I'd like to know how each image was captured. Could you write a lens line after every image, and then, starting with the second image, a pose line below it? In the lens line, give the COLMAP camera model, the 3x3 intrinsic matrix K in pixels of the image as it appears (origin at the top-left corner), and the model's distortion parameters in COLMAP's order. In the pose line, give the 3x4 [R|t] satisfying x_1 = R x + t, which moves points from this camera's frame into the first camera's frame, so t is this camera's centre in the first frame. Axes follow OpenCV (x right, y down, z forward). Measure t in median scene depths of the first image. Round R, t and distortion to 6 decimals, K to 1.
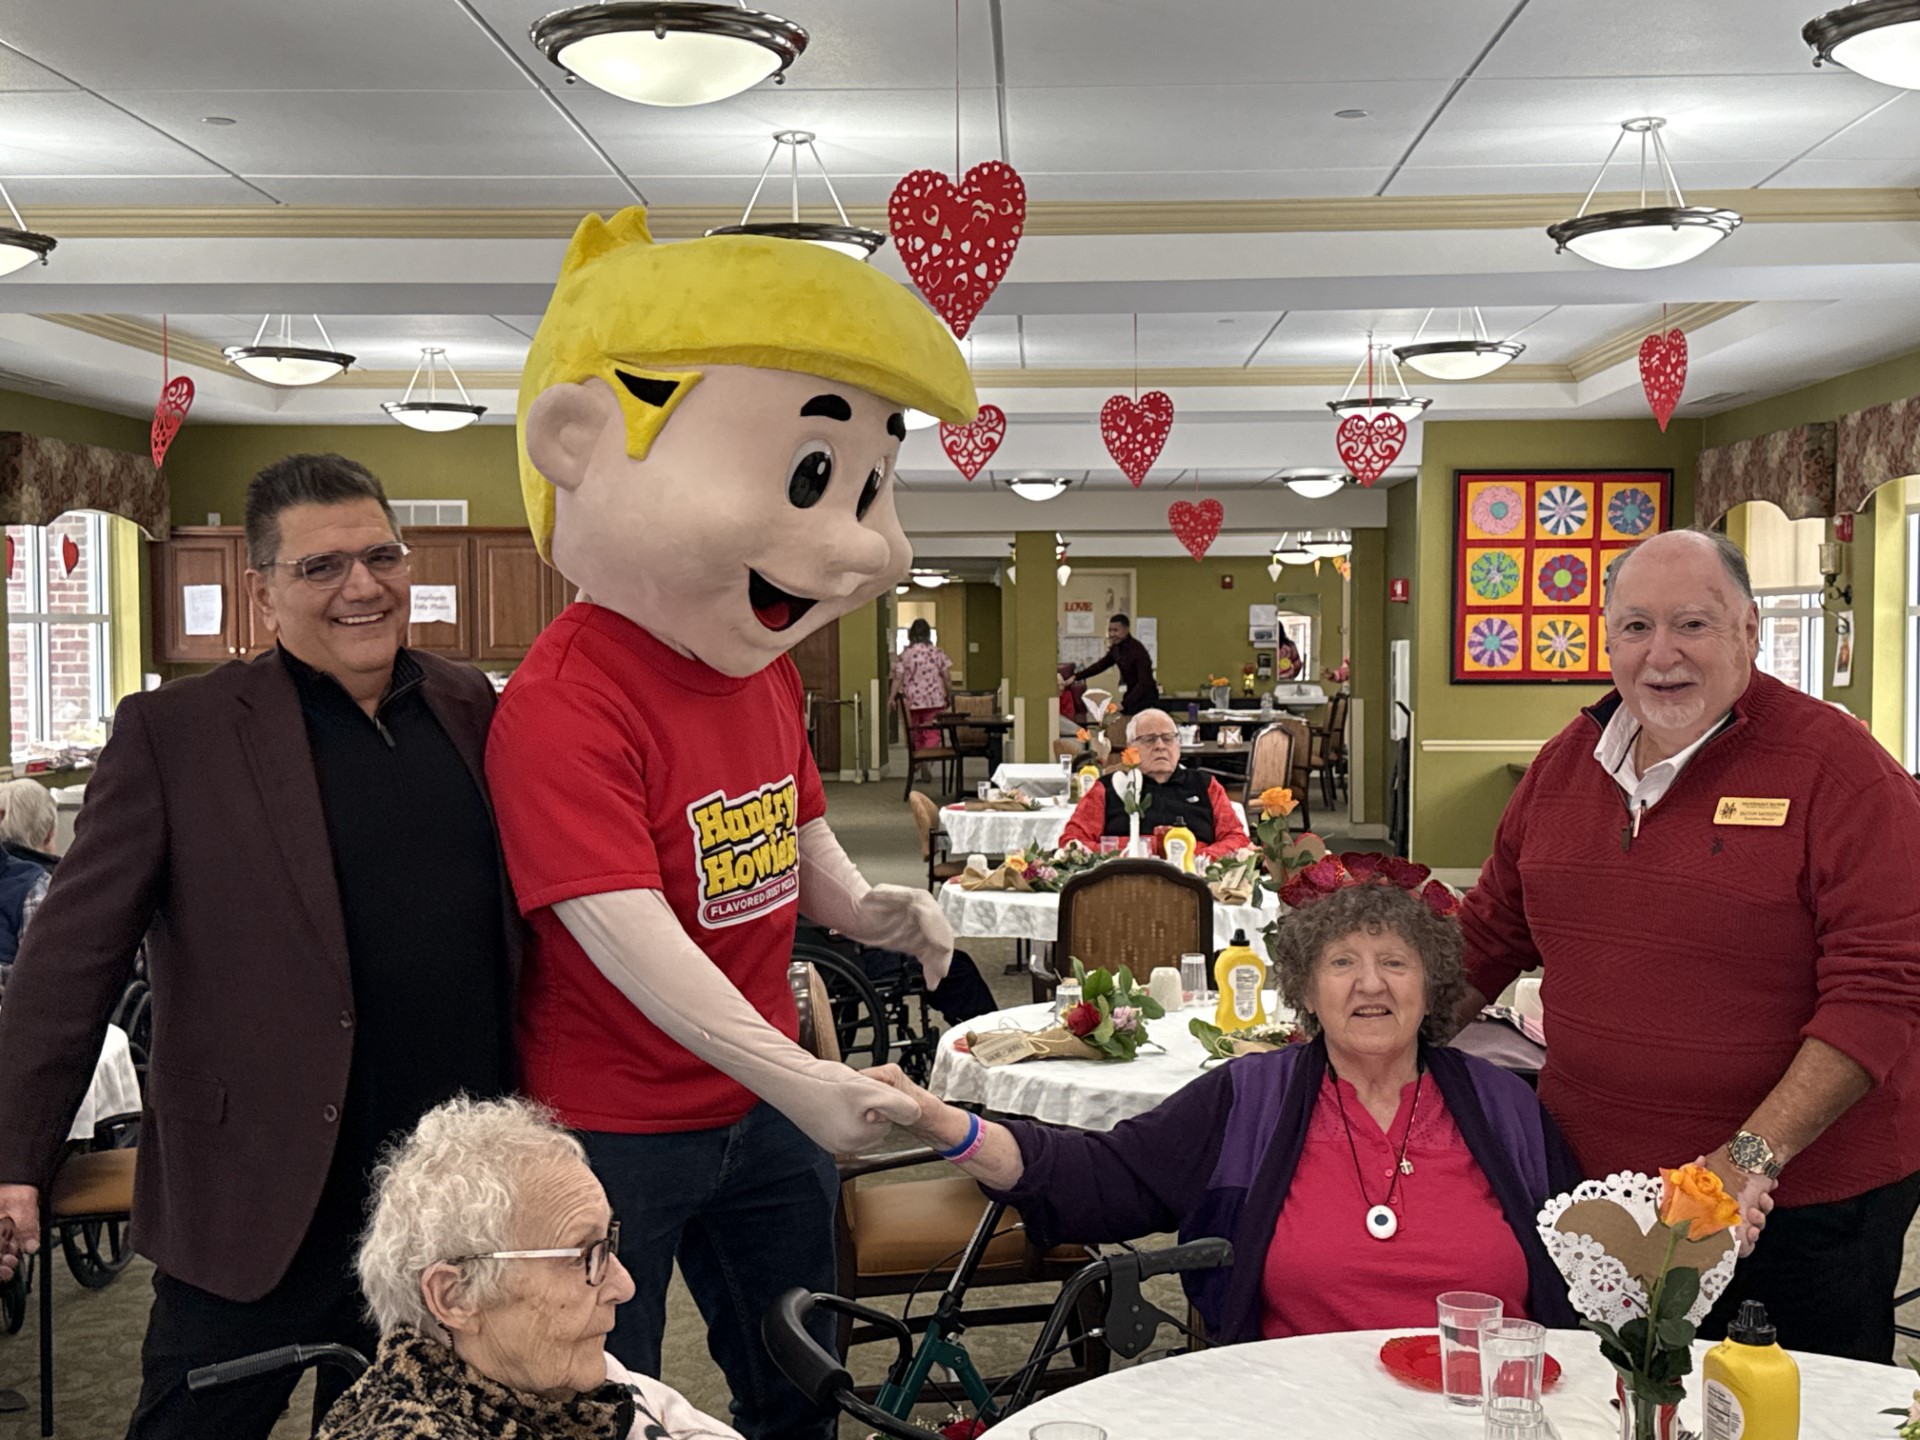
lens RADIAL K [[2525.5, 0, 960.0], [0, 2525.5, 720.0], [0, 0, 1]] dist [0.252697, -0.941929]
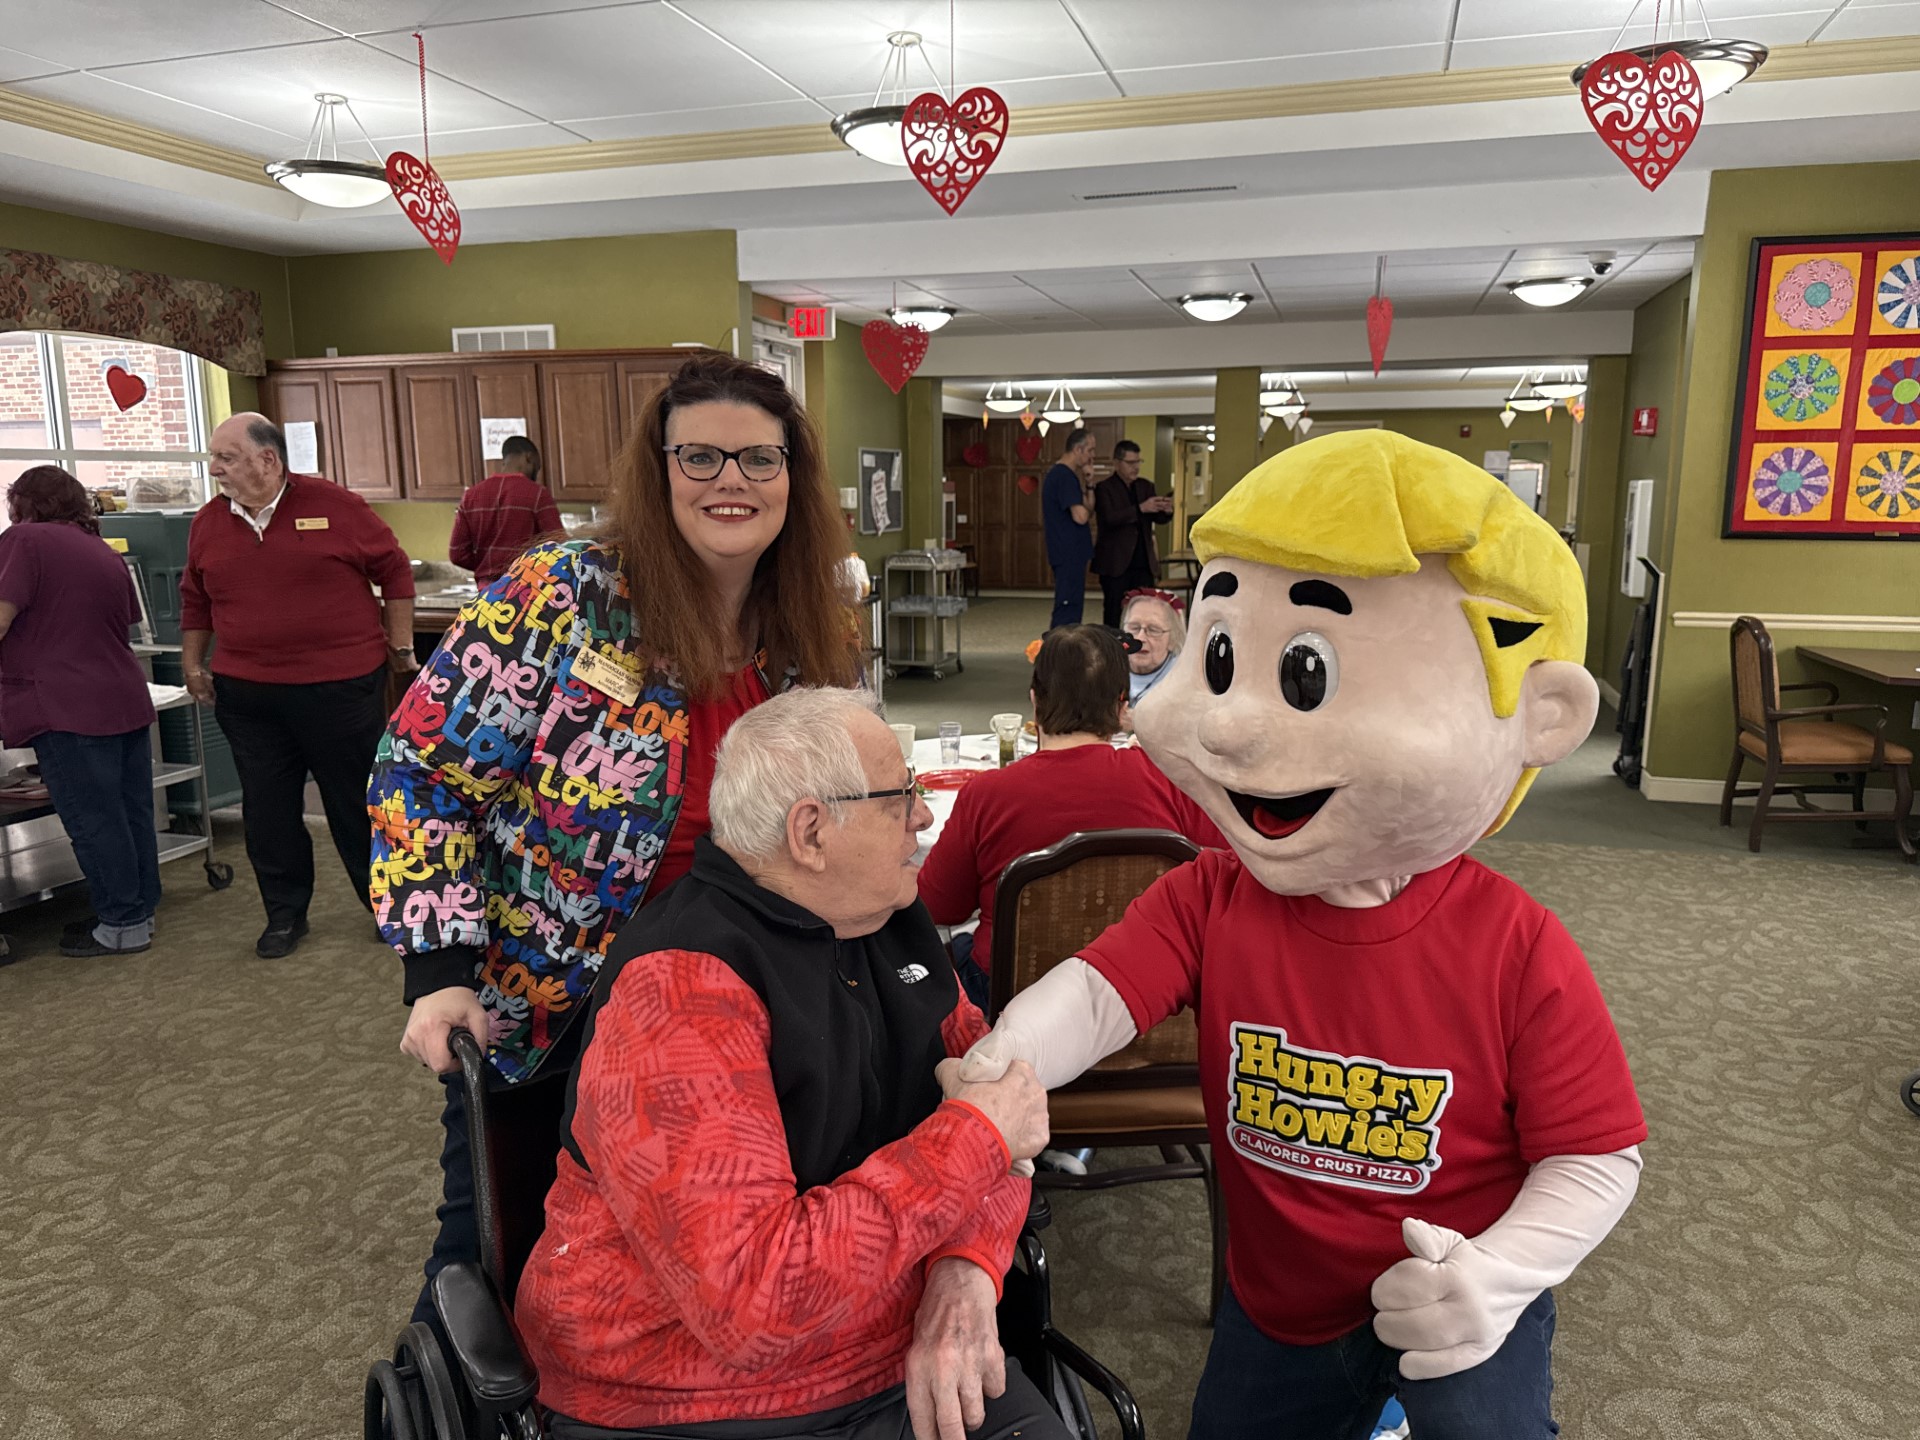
lens RADIAL K [[1359.0, 0, 960.0], [0, 1359.0, 720.0], [0, 0, 1]] dist [0.037469, -0.050445]
pose [[0.965405, 0.045215, -0.256807, 0.082272], [-0.009371, 0.990232, 0.139116, -0.014896], [0.260588, -0.131897, 0.956398, 0.551794]]
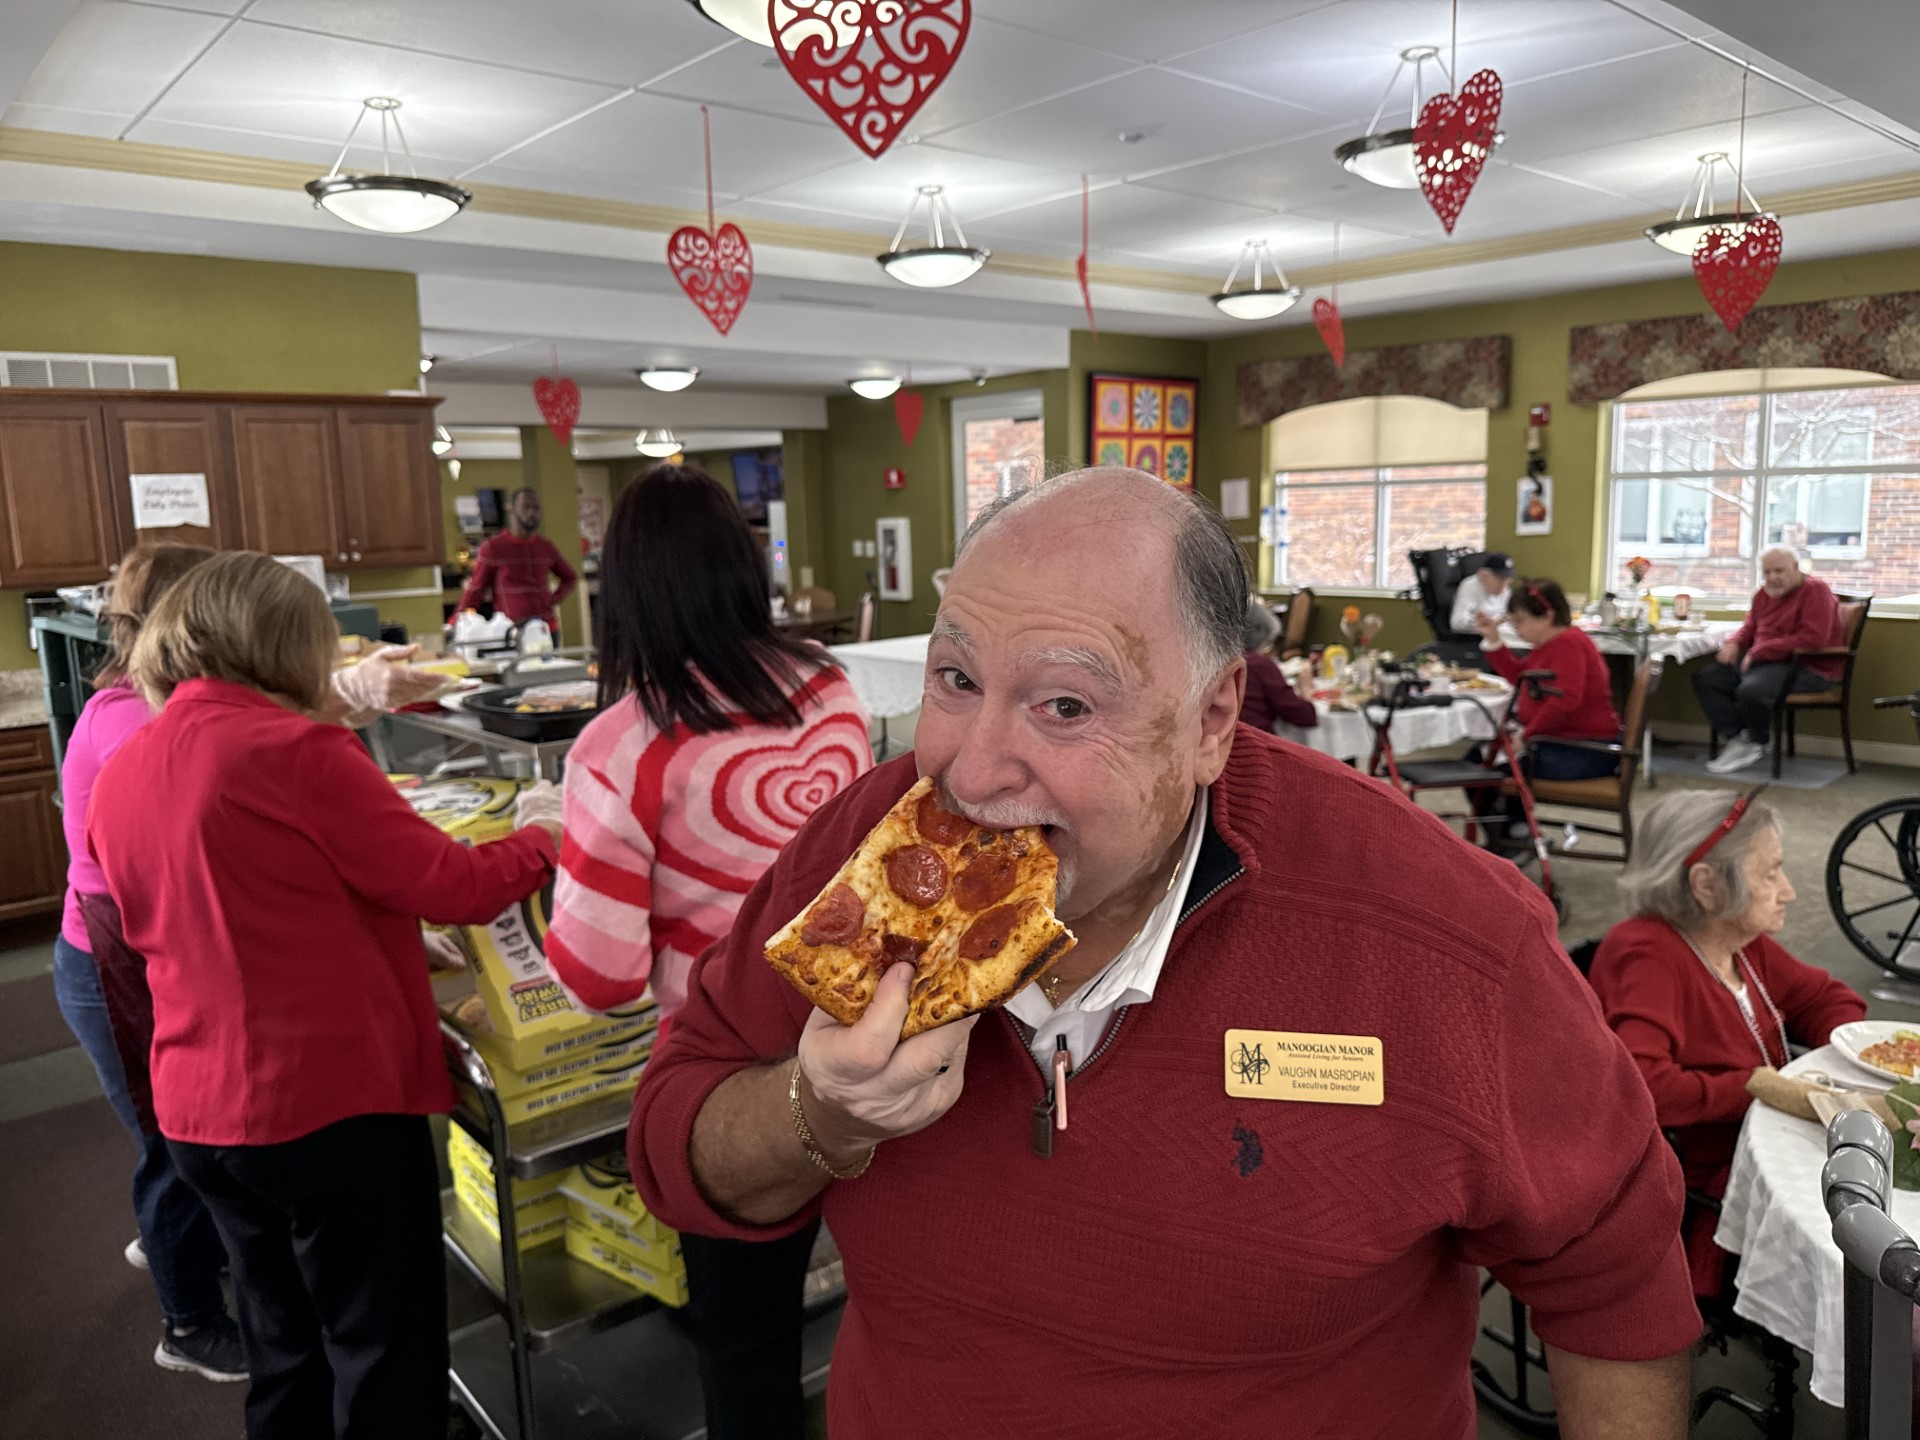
lens RADIAL K [[1359.0, 0, 960.0], [0, 1359.0, 720.0], [0, 0, 1]] dist [0.037469, -0.050445]
pose [[0.727735, -0.129528, 0.673516, -0.309704], [0.056654, 0.990002, 0.129179, -0.021196], [-0.683514, -0.055850, 0.727797, 0.557157]]
